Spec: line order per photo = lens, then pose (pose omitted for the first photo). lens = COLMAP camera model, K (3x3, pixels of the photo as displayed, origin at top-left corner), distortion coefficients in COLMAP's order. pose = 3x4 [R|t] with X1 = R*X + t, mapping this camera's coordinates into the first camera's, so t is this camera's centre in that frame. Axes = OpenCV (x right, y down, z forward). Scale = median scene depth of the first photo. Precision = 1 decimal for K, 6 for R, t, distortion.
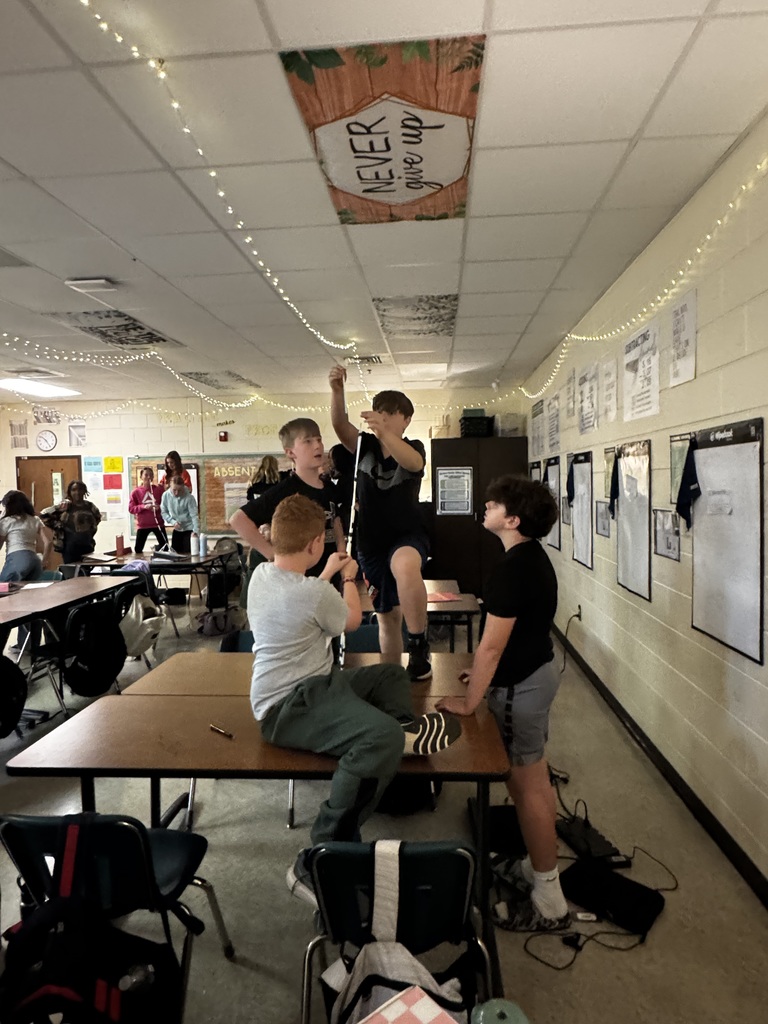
lens RADIAL K [[598.4, 0, 382.0], [0, 598.4, 520.4], [0, 0, 1]] dist [-0.010192, -0.002300]
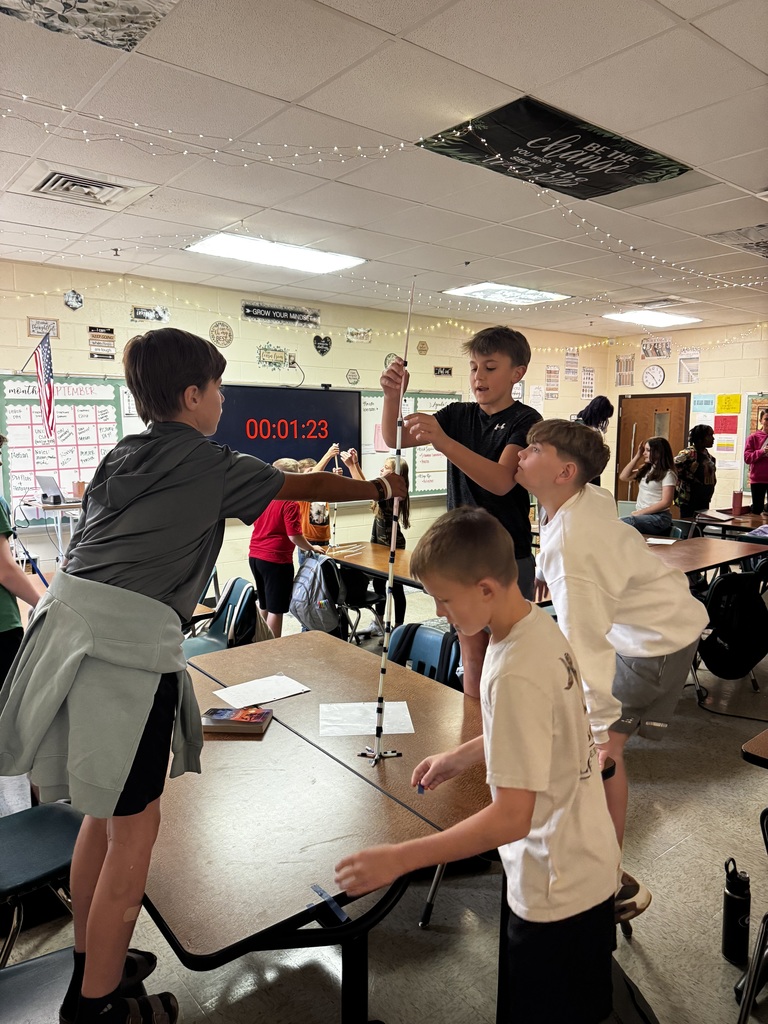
lens RADIAL K [[716.5, 0, 378.6], [0, 716.5, 509.8], [0, 0, 1]] dist [-0.002612, -0.011470]
pose [[0.686993, 0.105674, -0.718939, -0.054598], [-0.060604, 0.994255, 0.088230, -0.005372], [0.724132, -0.017043, 0.689451, -0.041110]]
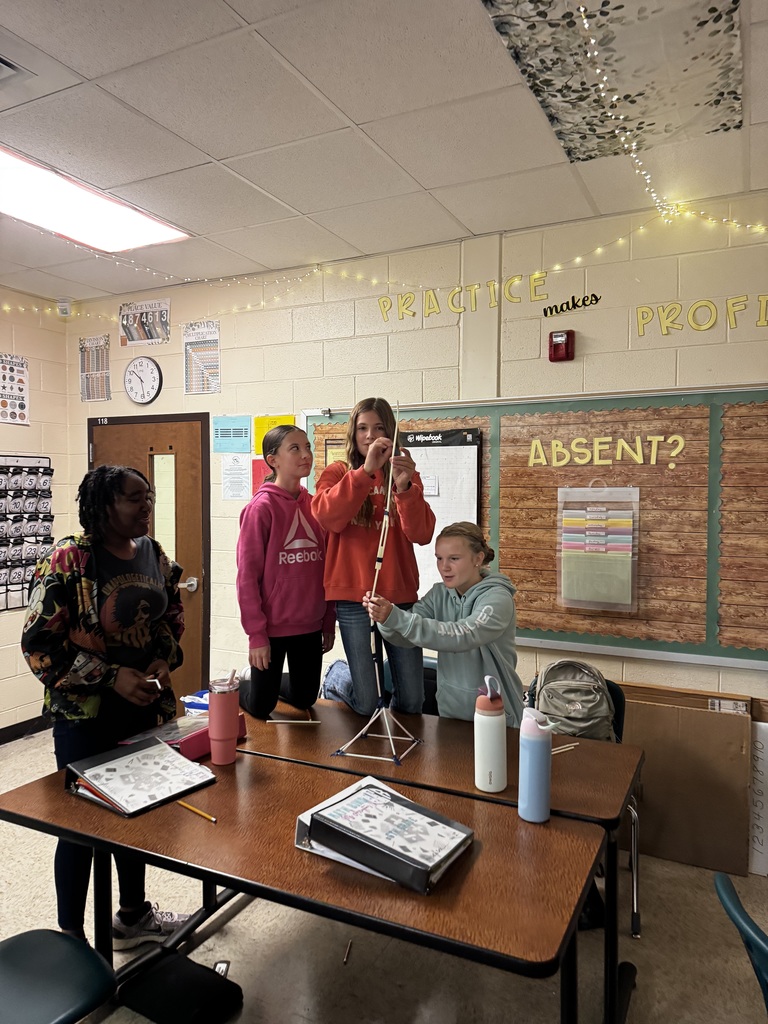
lens RADIAL K [[716.5, 0, 386.8], [0, 716.5, 513.8], [0, 0, 1]] dist [-0.002612, -0.011470]
pose [[0.927771, 0.033986, -0.371598, -0.202796], [-0.041371, 0.999073, -0.011919, -0.038127], [0.370849, 0.026432, 0.928317, 0.591900]]
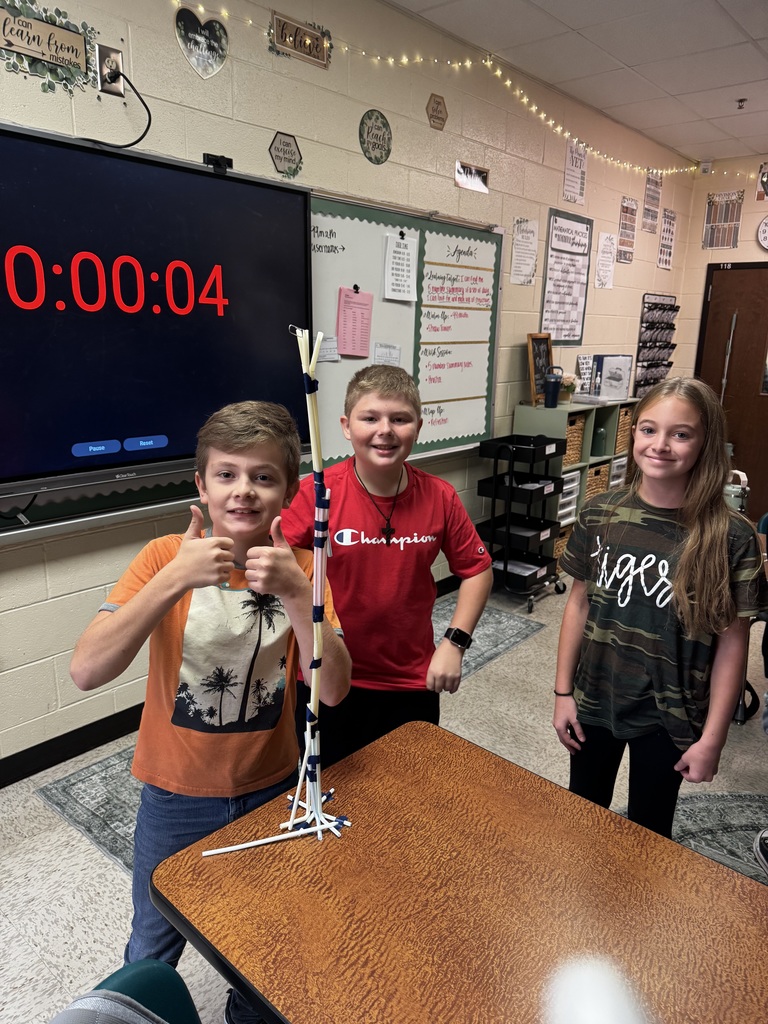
lens RADIAL K [[716.5, 0, 382.2], [0, 716.5, 511.9], [0, 0, 1]] dist [-0.002612, -0.011470]
pose [[0.807310, 0.180487, -0.561849, -0.454319], [-0.073009, 0.975314, 0.208403, 0.001145], [0.585593, -0.127225, 0.800559, 0.269473]]
